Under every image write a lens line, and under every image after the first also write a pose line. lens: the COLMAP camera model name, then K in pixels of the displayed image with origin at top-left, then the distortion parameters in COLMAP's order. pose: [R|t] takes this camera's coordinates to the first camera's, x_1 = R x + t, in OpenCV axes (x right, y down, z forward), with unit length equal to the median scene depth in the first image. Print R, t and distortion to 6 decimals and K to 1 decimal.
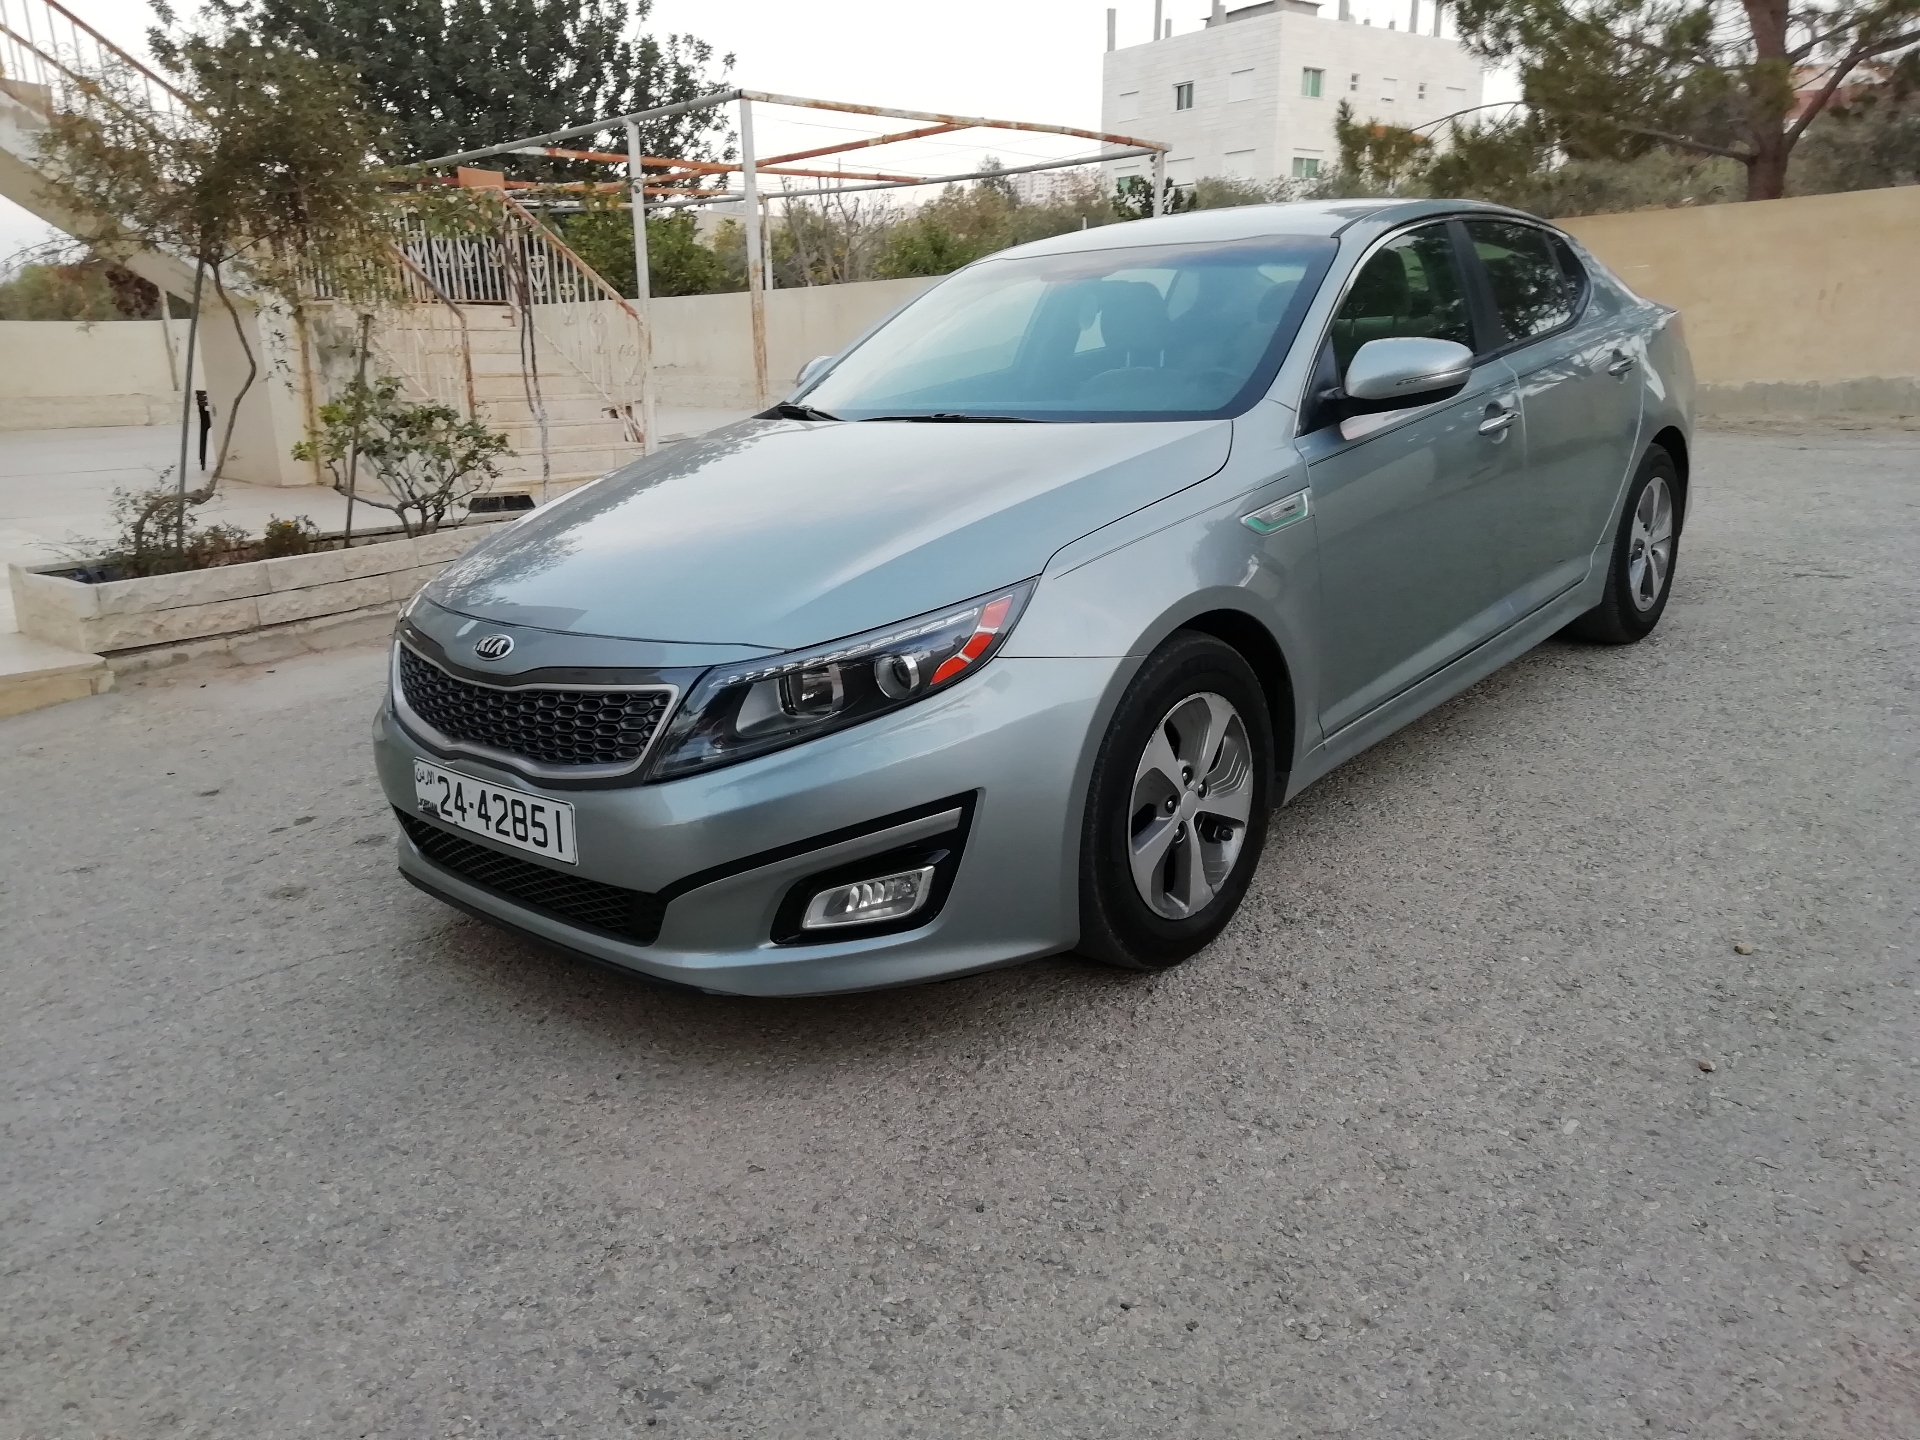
lens RADIAL K [[1430.9, 0, 973.5], [0, 1430.9, 725.6], [0, 0, 1]] dist [0.046208, -0.040542]
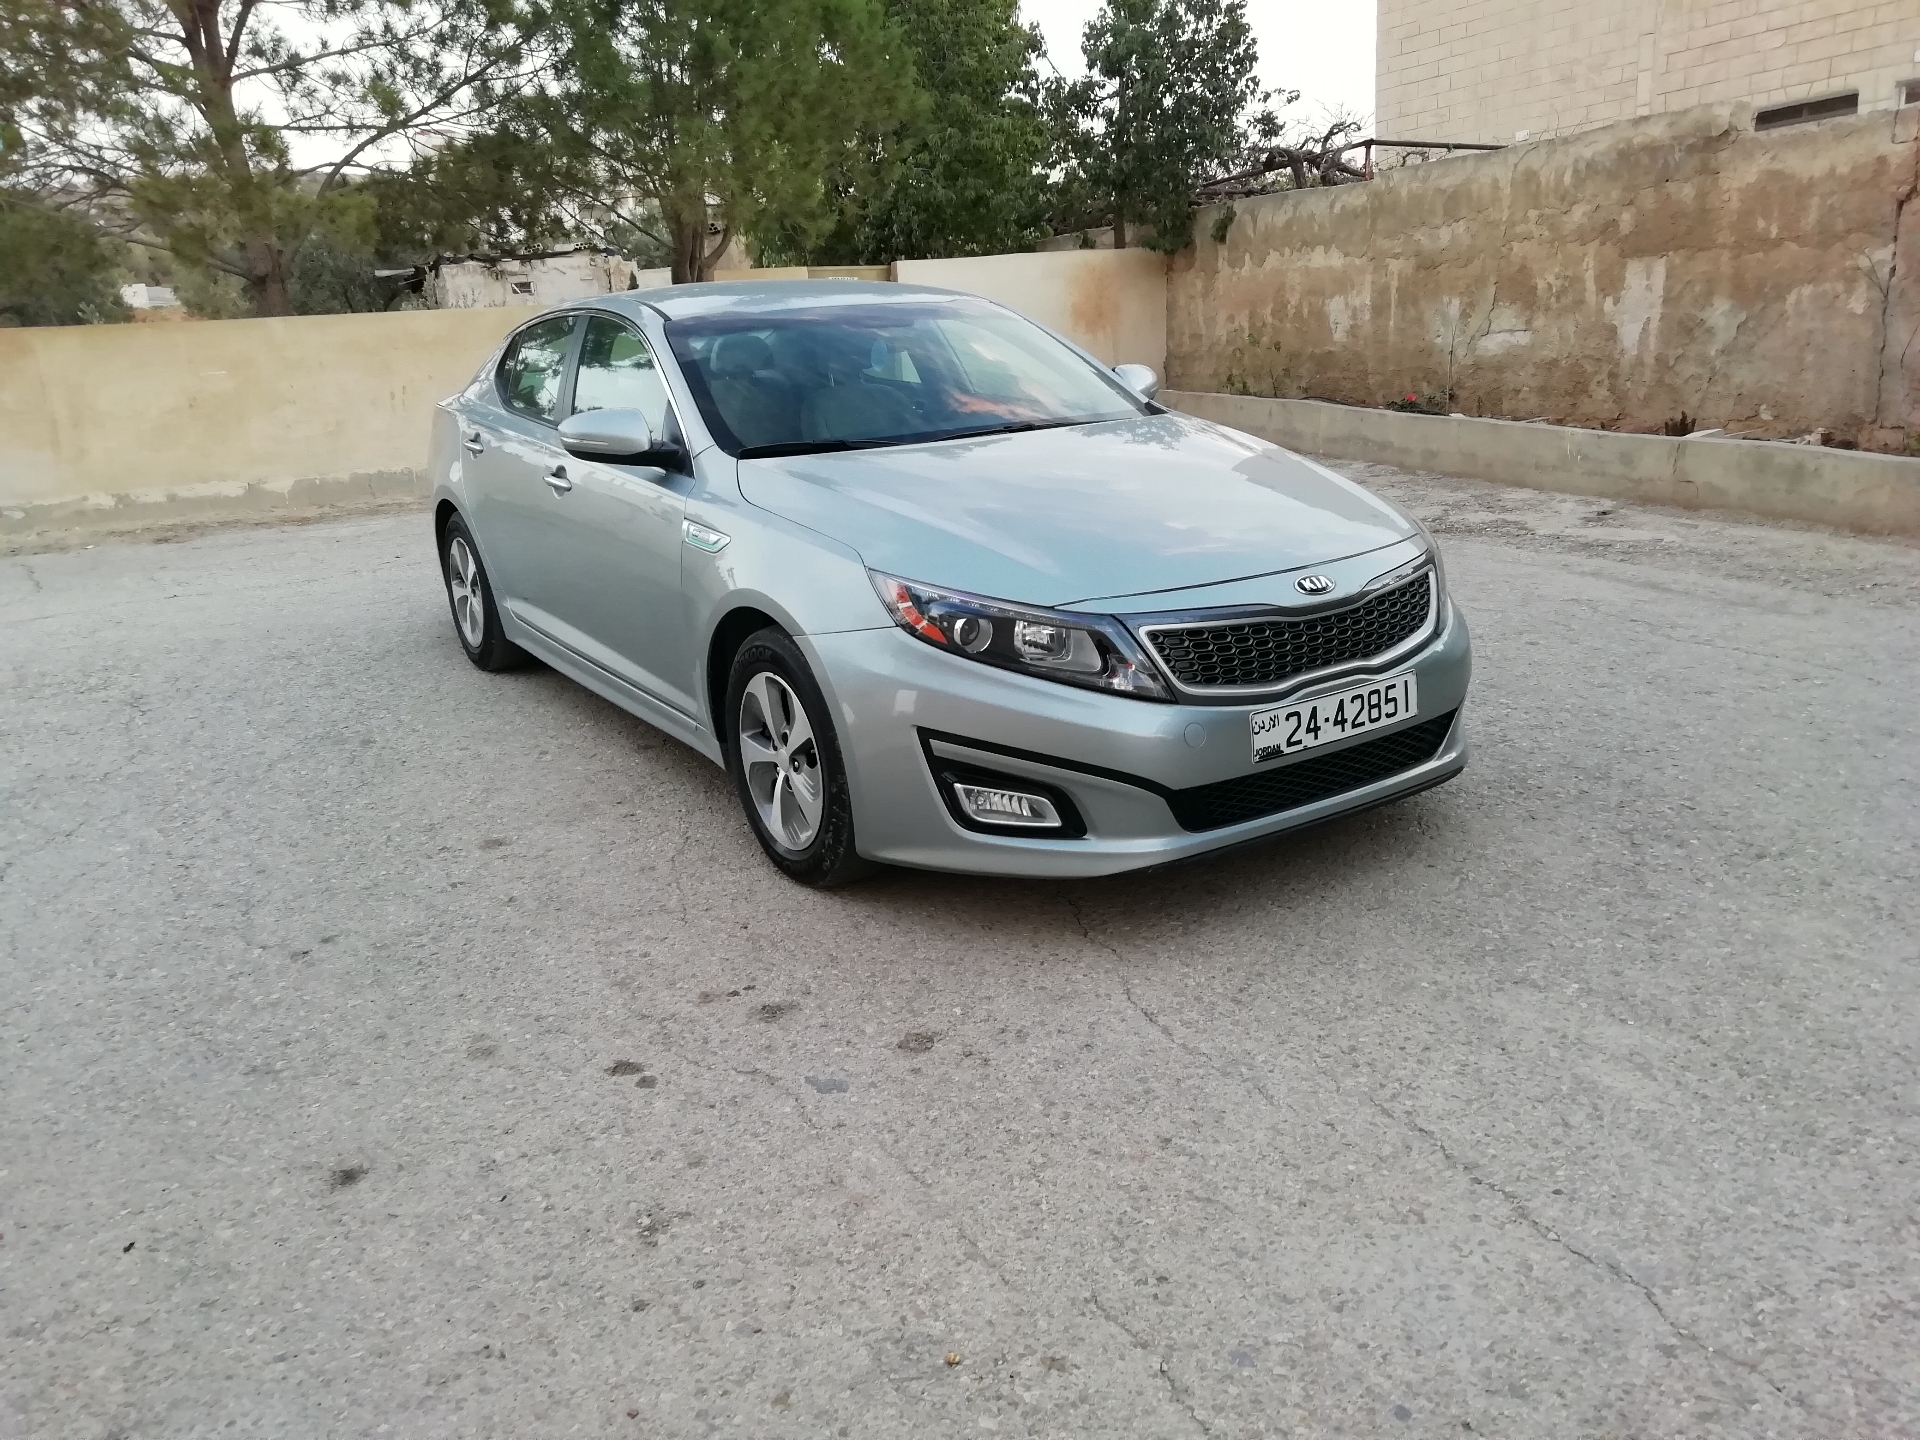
lens RADIAL K [[1432.1, 0, 996.5], [0, 1432.1, 715.3], [0, 0, 1]] dist [0.042417, -0.041090]
pose [[0.262680, -0.219836, 0.939506, -1.577202], [0.313534, 0.940307, 0.132361, -0.196429], [-0.912522, 0.259799, 0.315926, 0.894642]]
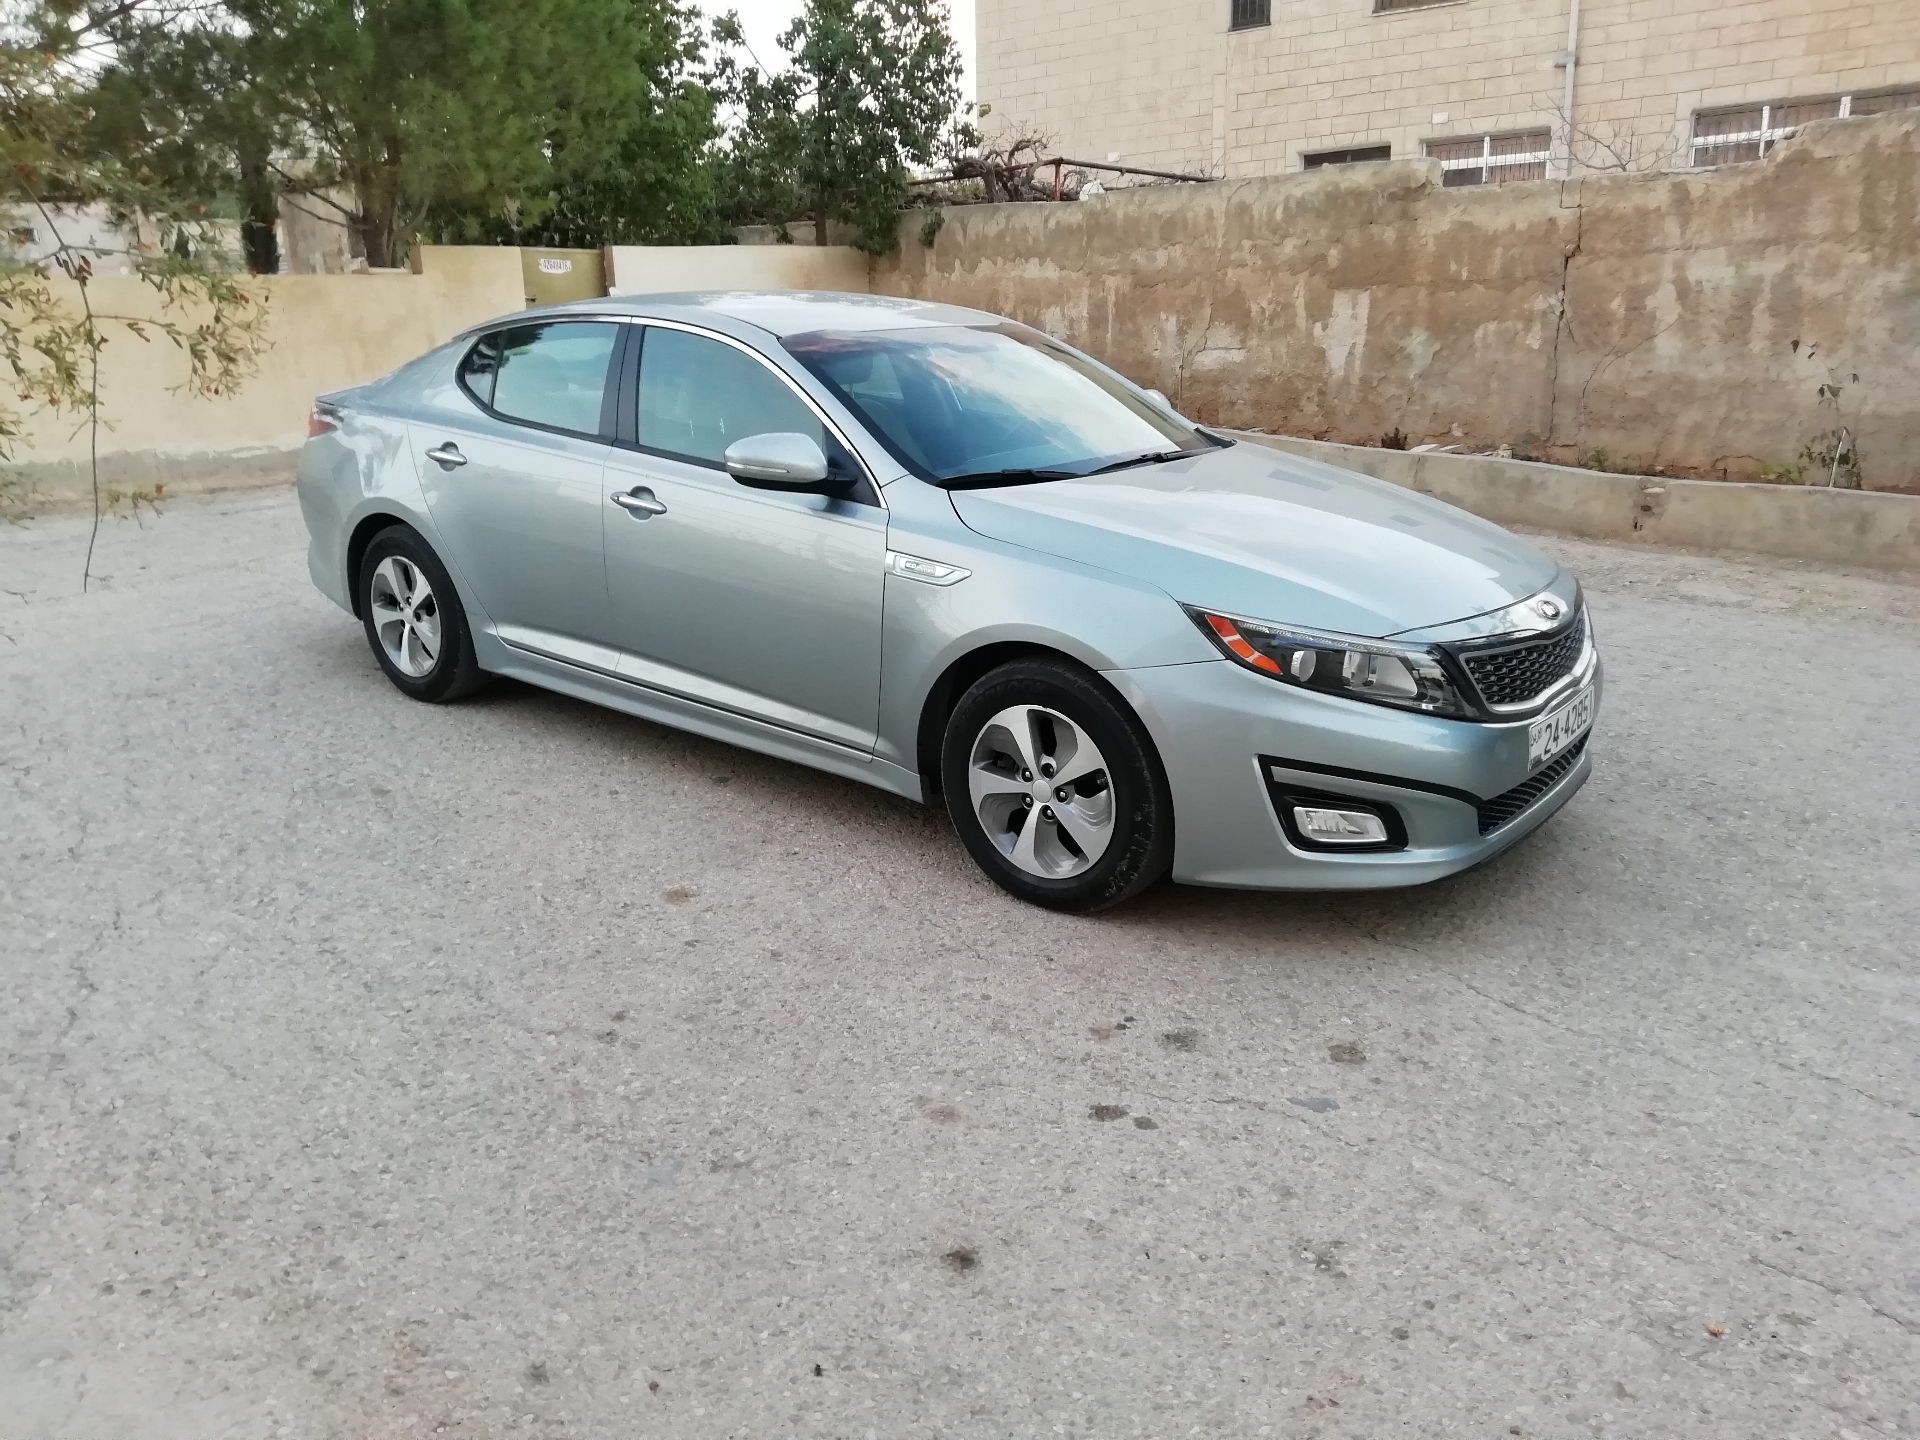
lens RADIAL K [[1416.1, 0, 997.9], [0, 1416.1, 713.6], [0, 0, 1]] dist [0.048922, -0.043845]
pose [[-0.052616, -0.234940, 0.970585, -1.660086], [0.294107, 0.925177, 0.239892, -0.447001], [-0.954323, 0.298078, 0.020418, 1.511489]]
